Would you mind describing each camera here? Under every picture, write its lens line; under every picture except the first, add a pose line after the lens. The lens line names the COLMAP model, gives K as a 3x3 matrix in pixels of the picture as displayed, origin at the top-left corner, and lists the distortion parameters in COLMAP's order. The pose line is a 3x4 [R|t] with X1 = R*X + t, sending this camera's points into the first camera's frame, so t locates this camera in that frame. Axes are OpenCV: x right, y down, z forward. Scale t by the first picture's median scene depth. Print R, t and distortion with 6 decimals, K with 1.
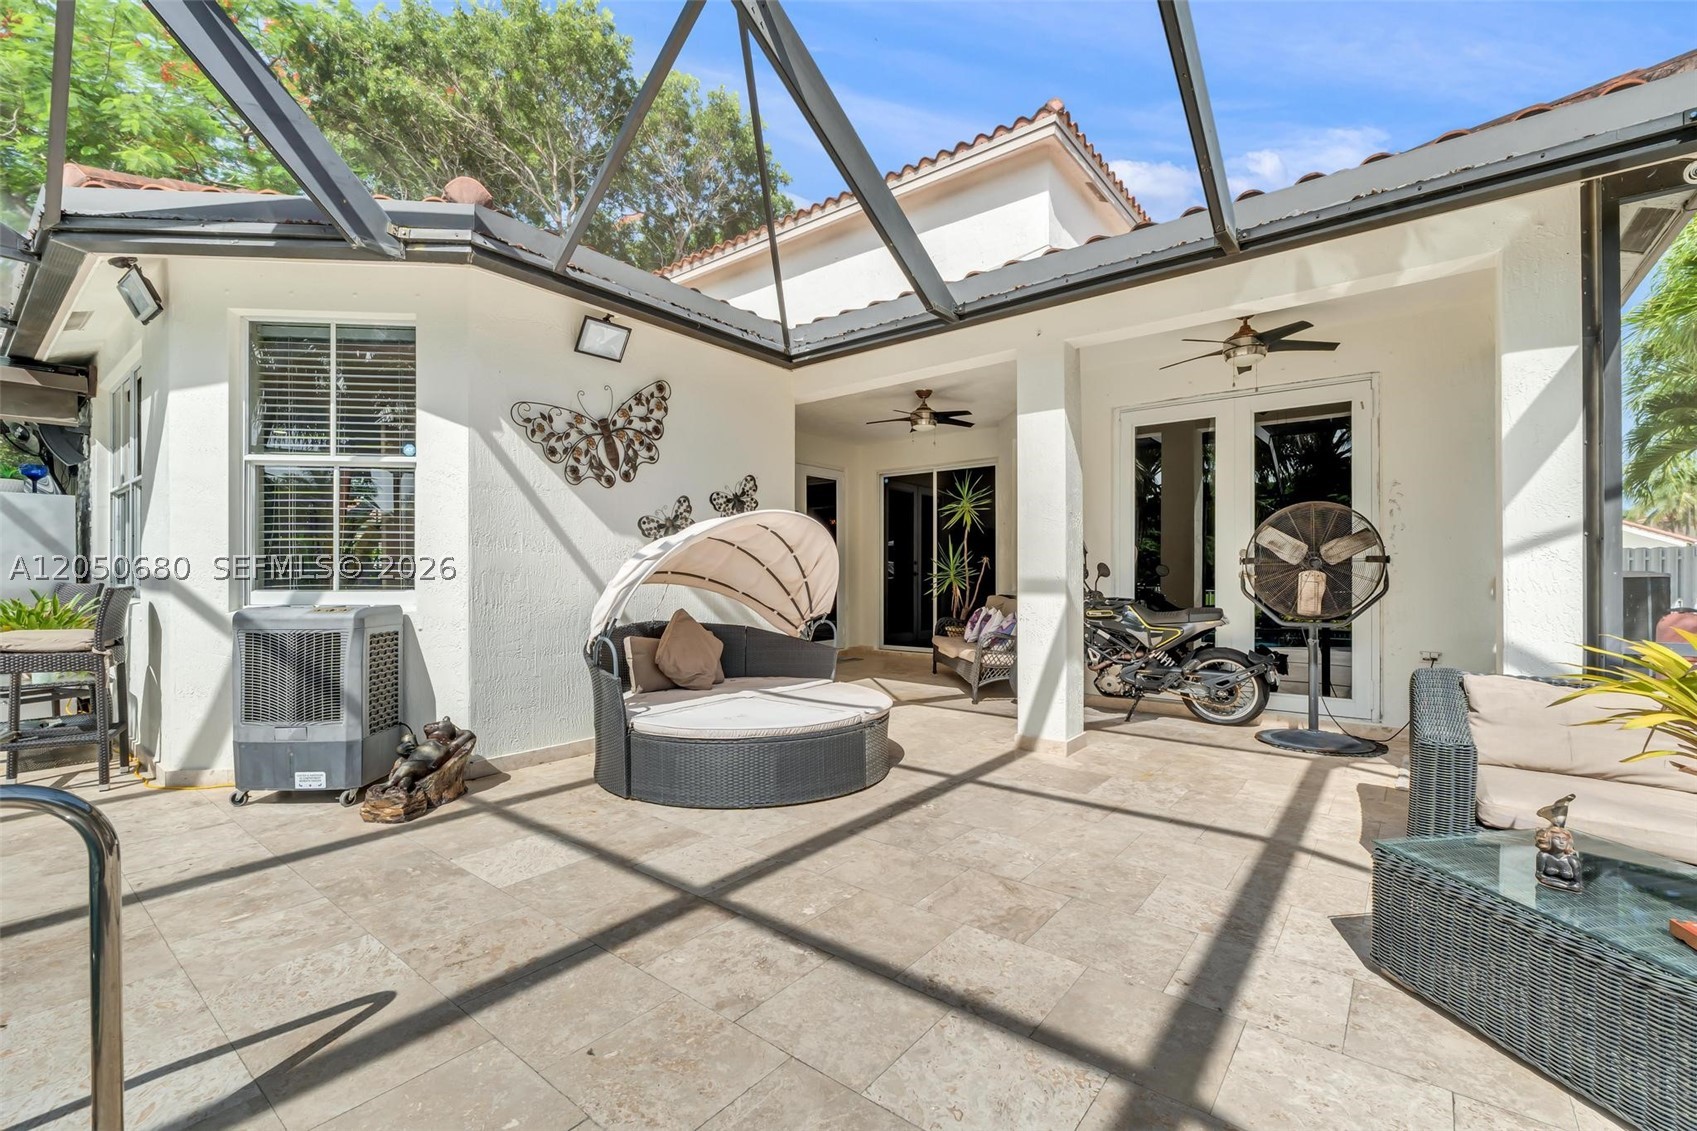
lens RADIAL K [[722.4, 0, 849.7], [0, 722.4, 574.2], [0, 0, 1]] dist [-0.011995, 0.000005]
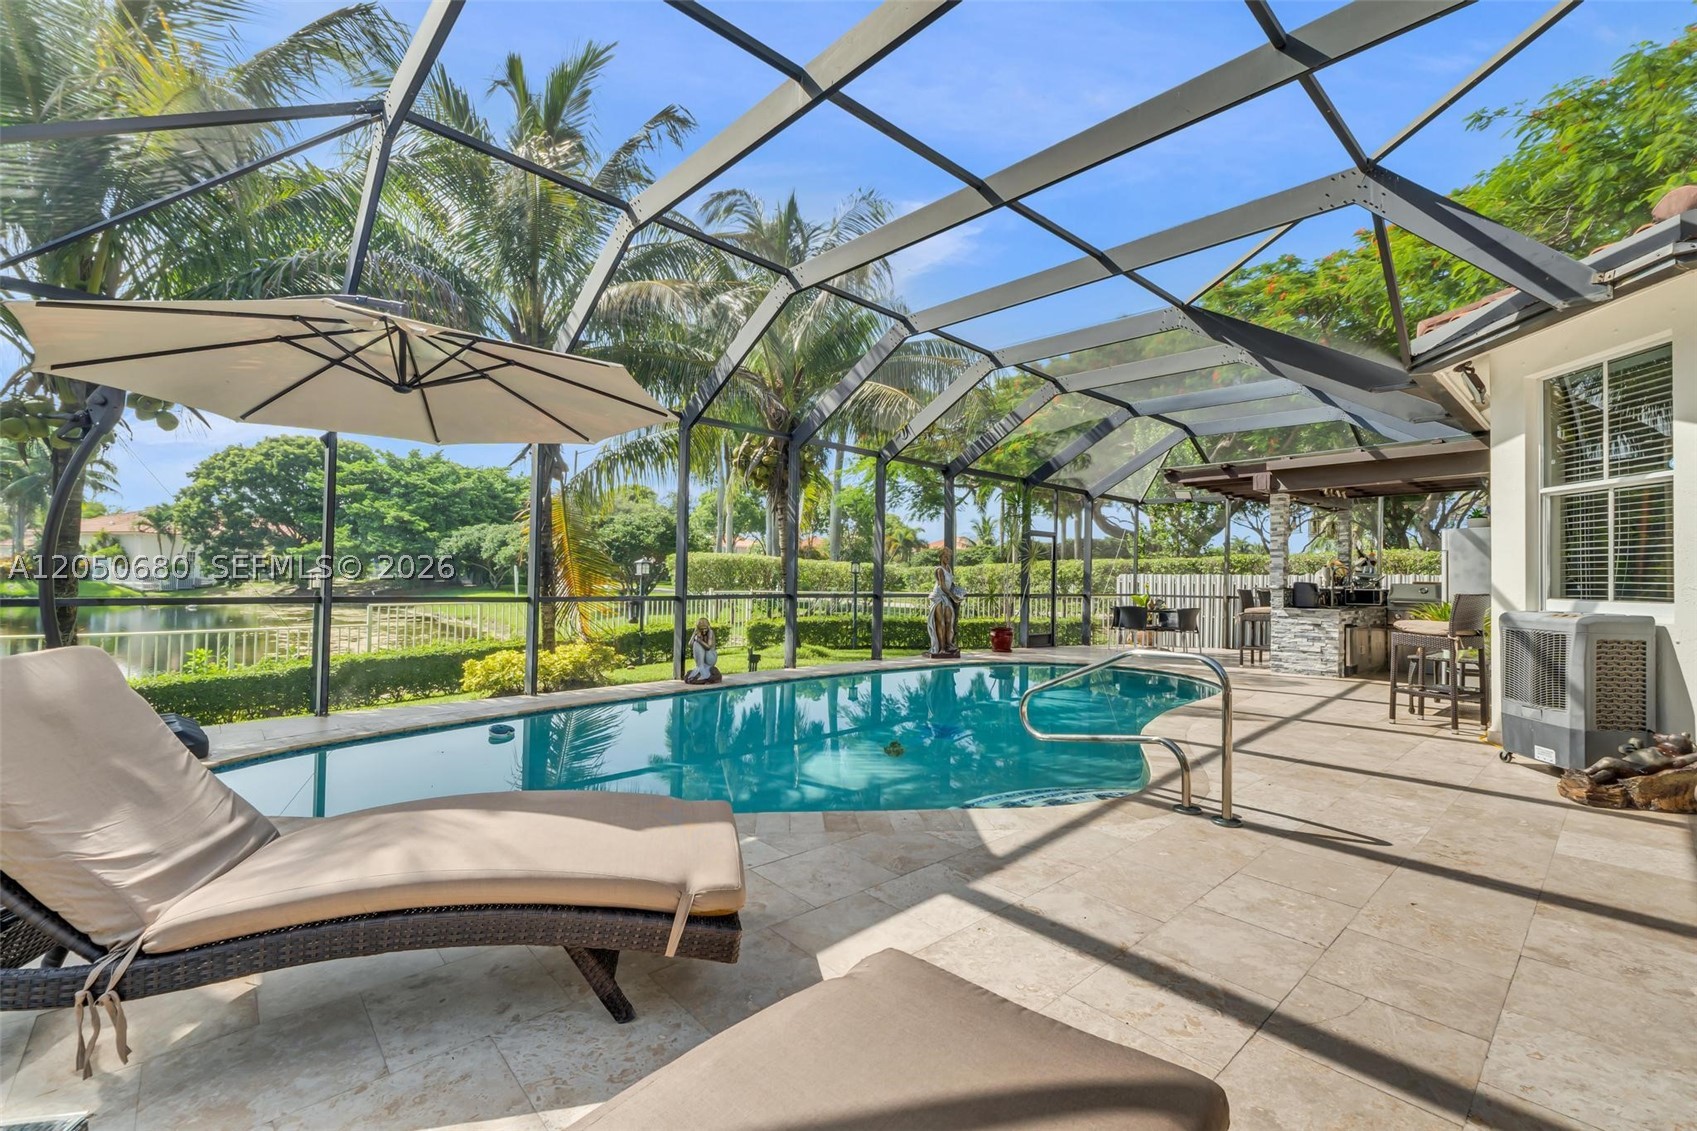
lens RADIAL K [[733.1, 0, 848.5], [0, 733.1, 565.5], [0, 0, 1]] dist [0.000252, -0.000015]
pose [[-0.186095, -0.019087, -0.982346, 0.689799], [-0.019987, 0.999678, -0.015637, 0.010468], [0.982328, 0.016724, -0.186417, 0.067311]]
